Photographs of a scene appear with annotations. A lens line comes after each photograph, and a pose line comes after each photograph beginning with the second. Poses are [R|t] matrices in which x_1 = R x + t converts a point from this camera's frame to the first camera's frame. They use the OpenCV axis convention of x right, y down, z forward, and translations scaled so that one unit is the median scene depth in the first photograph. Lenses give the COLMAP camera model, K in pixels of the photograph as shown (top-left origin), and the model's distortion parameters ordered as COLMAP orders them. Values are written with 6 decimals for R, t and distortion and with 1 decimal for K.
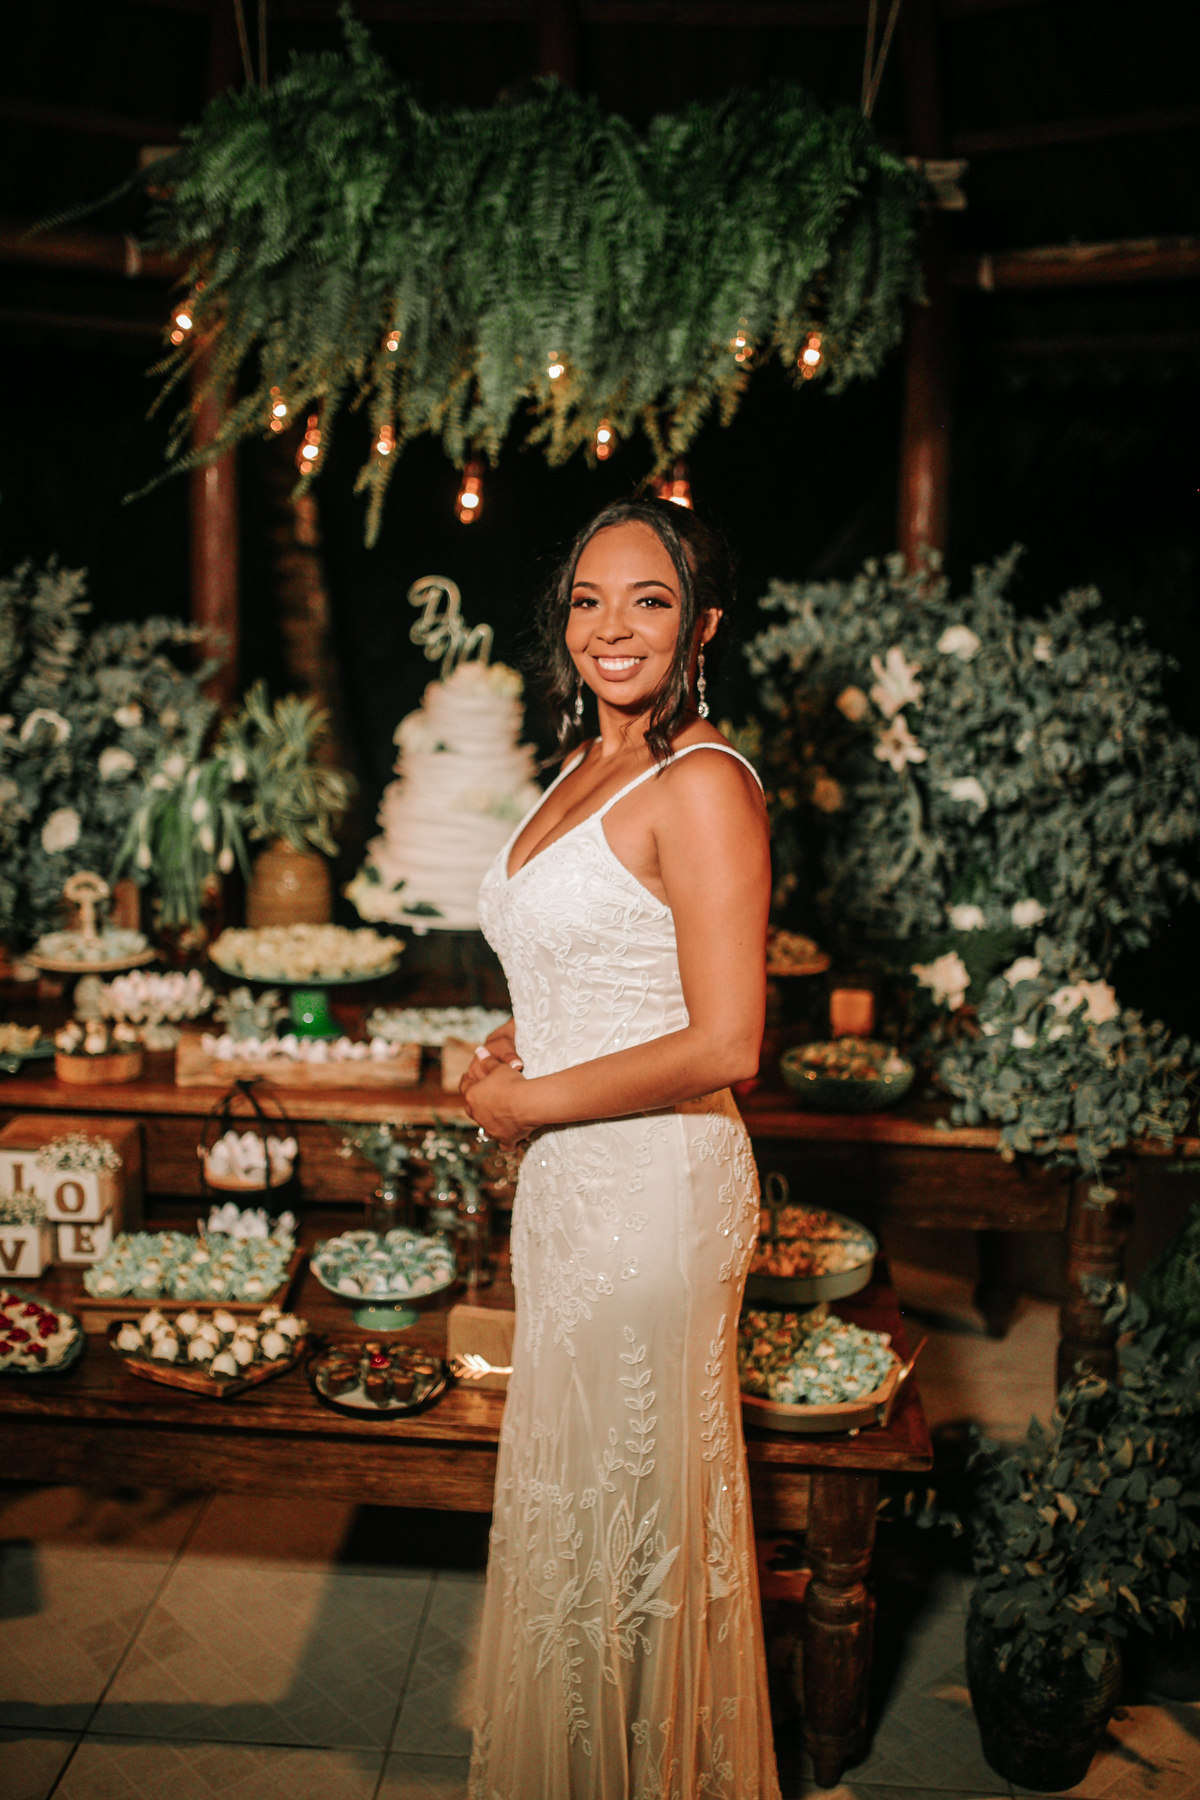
lens RADIAL K [[1747.3, 0, 610.0], [0, 1747.3, 910.7], [0, 0, 1]] dist [-0.002094, 0.033313]
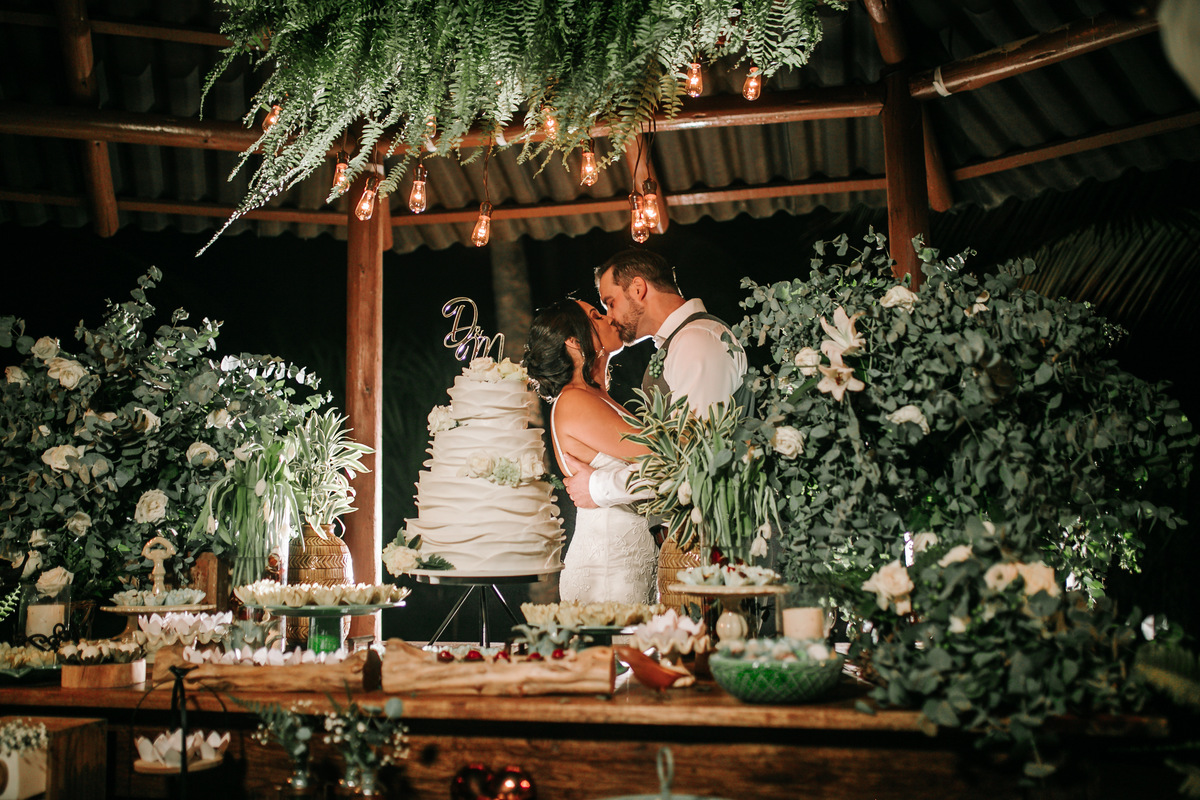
lens RADIAL K [[1164.9, 0, 600.0], [0, 1164.9, 400.0], [0, 0, 1]] dist [-0.002094, 0.033313]
pose [[0.978186, -0.060358, -0.198769, 0.169434], [-0.004372, 0.950663, -0.310195, 0.145780], [0.207685, 0.304297, 0.929661, 0.317485]]
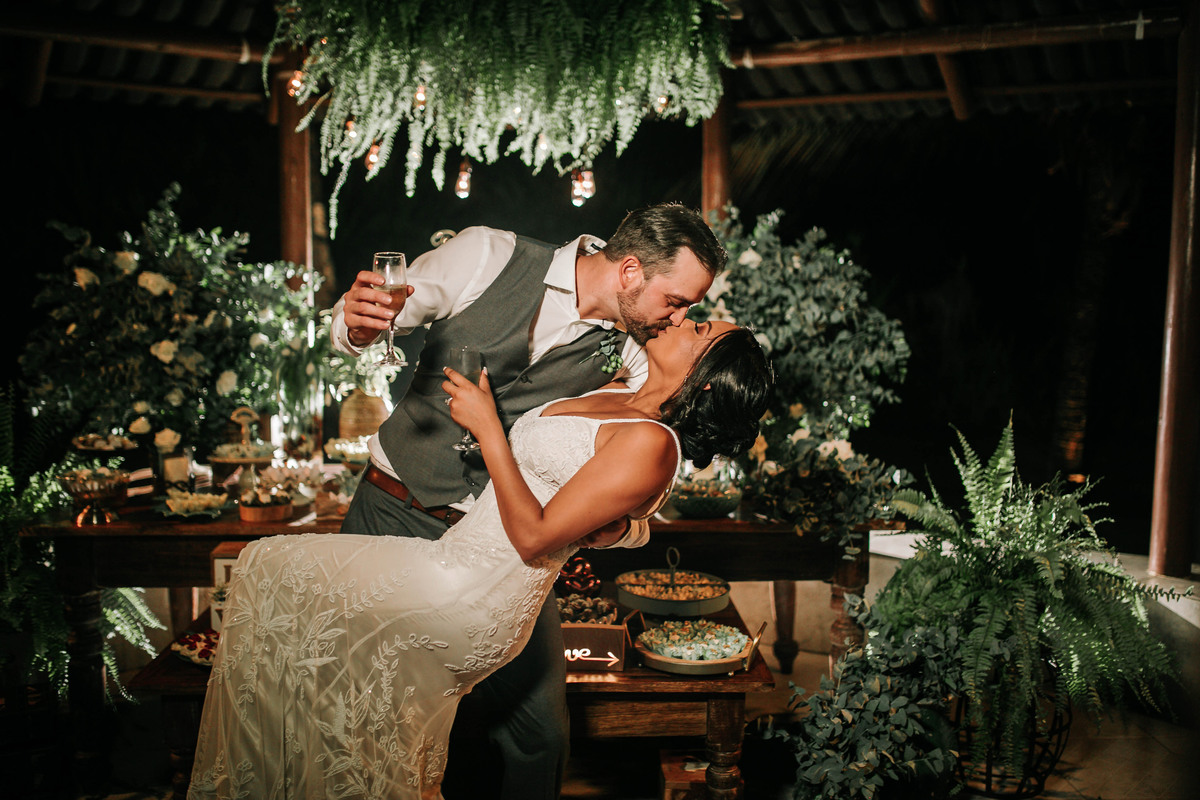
lens RADIAL K [[1164.9, 0, 600.0], [0, 1164.9, 400.0], [0, 0, 1]] dist [-0.002094, 0.033313]
pose [[0.994482, -0.032455, 0.099758, -0.078046], [0.040399, 0.996081, -0.078676, 0.079457], [-0.096814, 0.082272, 0.991896, -0.148245]]
